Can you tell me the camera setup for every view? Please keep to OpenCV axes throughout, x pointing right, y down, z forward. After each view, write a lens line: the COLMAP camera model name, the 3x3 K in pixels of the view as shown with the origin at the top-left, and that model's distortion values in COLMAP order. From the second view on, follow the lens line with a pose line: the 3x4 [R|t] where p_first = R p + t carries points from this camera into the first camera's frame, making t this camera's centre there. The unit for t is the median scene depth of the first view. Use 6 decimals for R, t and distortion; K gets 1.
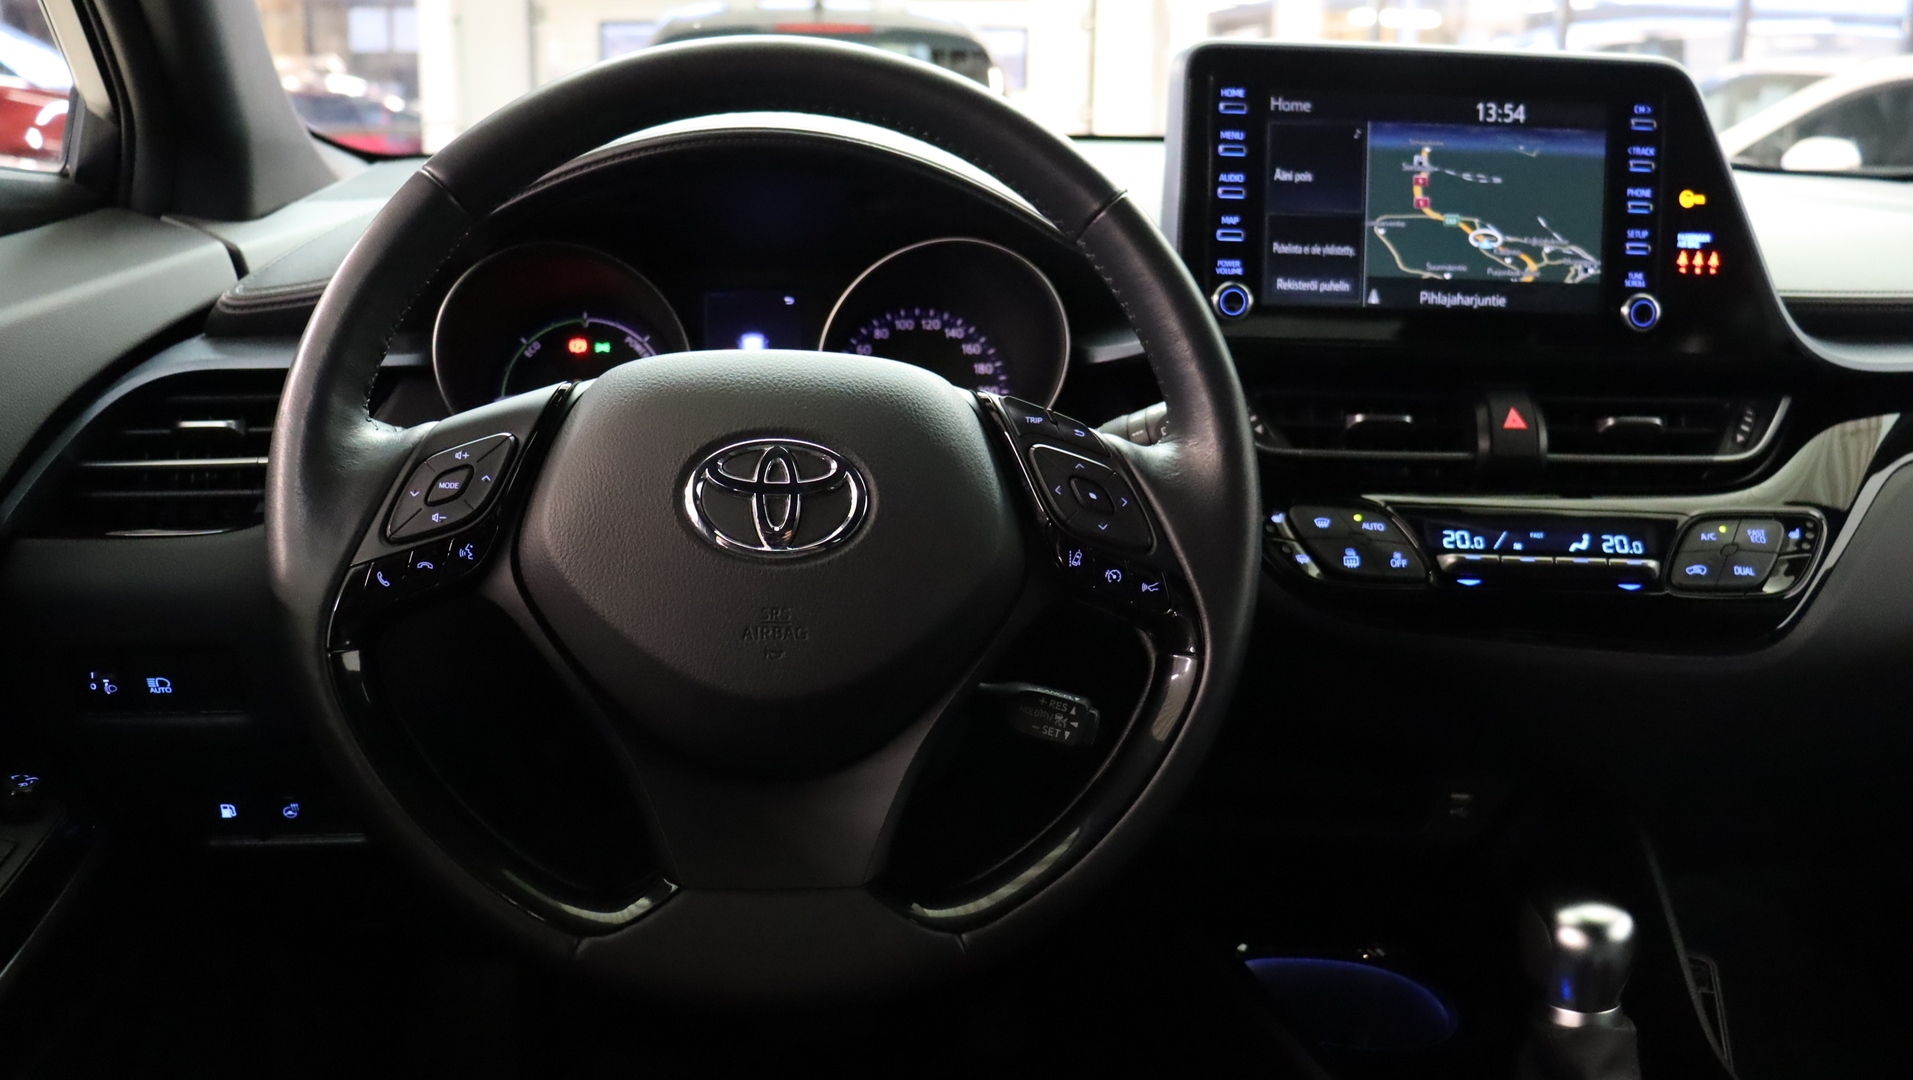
lens RADIAL K [[1681.3, 0, 956.5], [0, 1681.3, 540.0], [0, 0, 1]] dist [-0.215531, 0.211247]
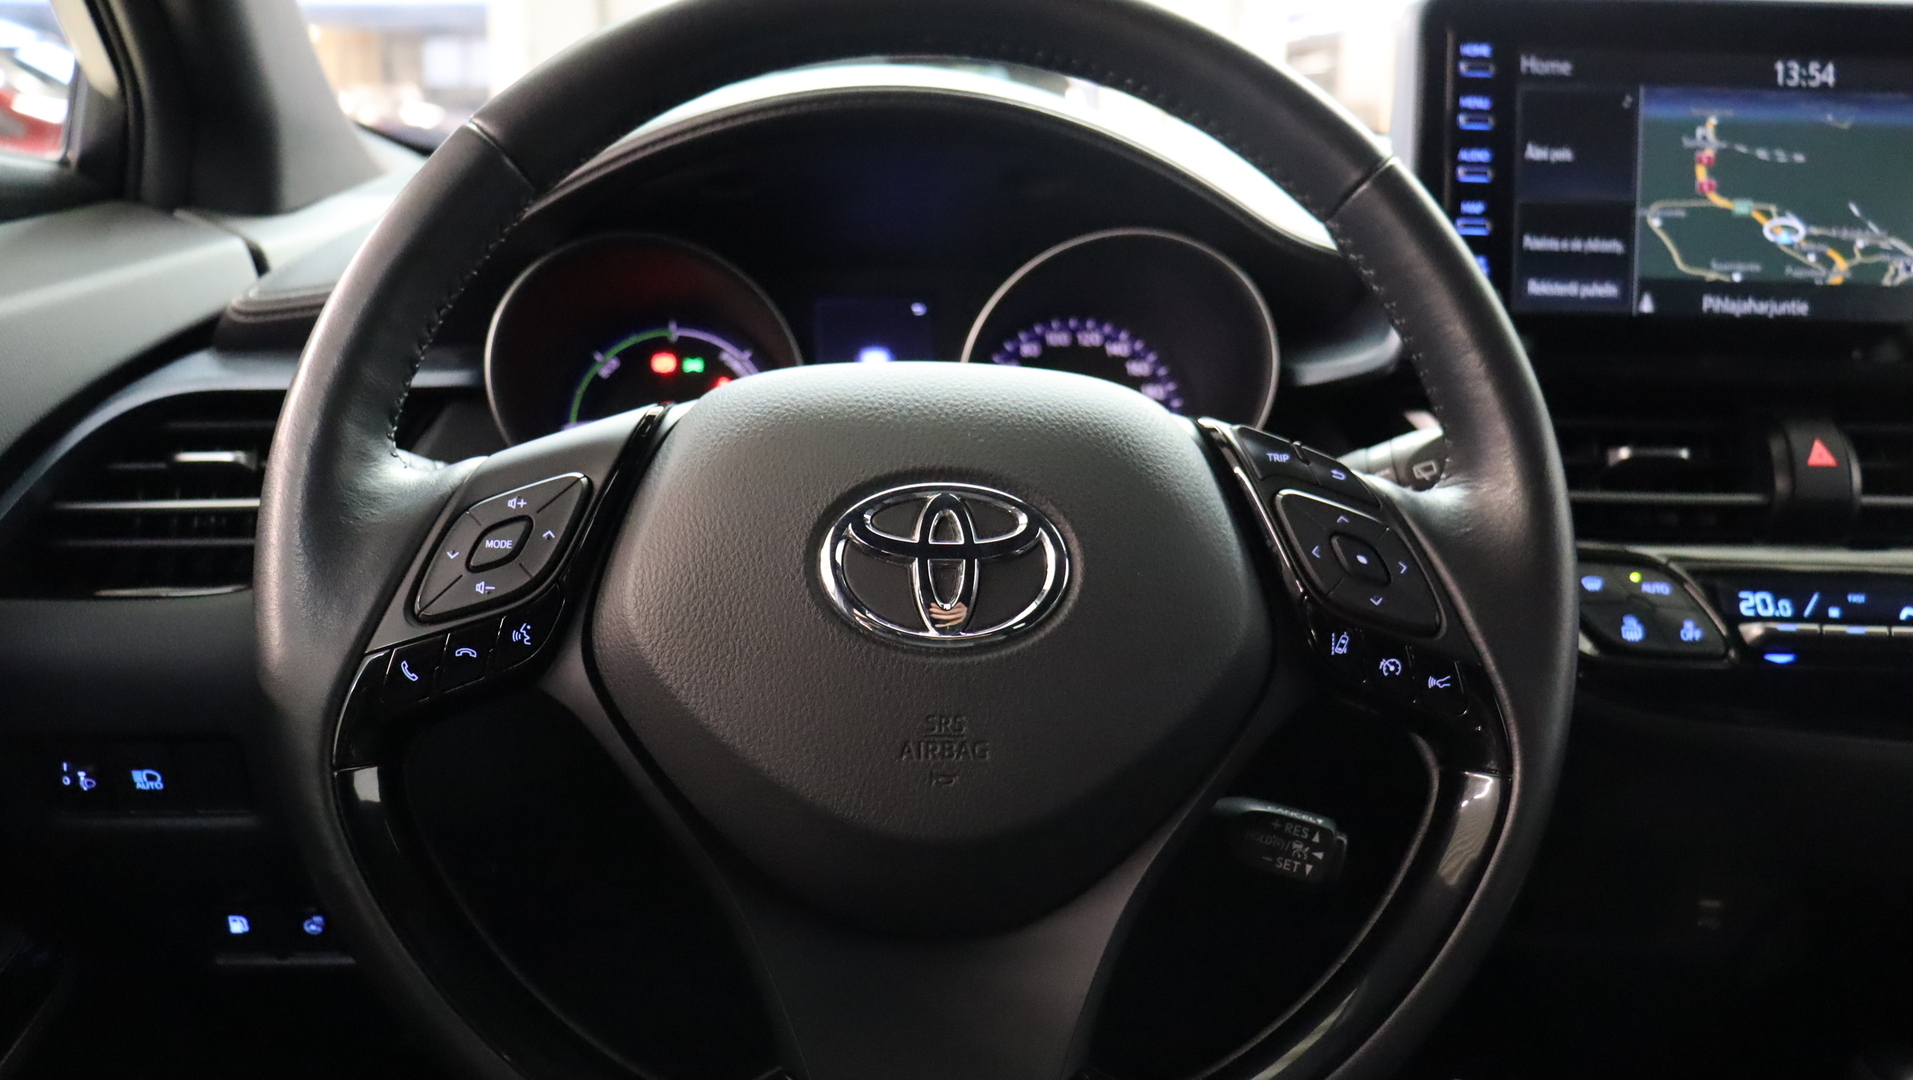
lens RADIAL K [[1716.4, 0, 954.6], [0, 1716.4, 516.3], [0, 0, 1]] dist [-0.224466, 0.219136]
pose [[0.998946, 0.002031, -0.045863, -0.051647], [-0.003519, 0.999469, -0.032400, -0.016198], [0.045773, 0.032527, 0.998422, 0.189174]]
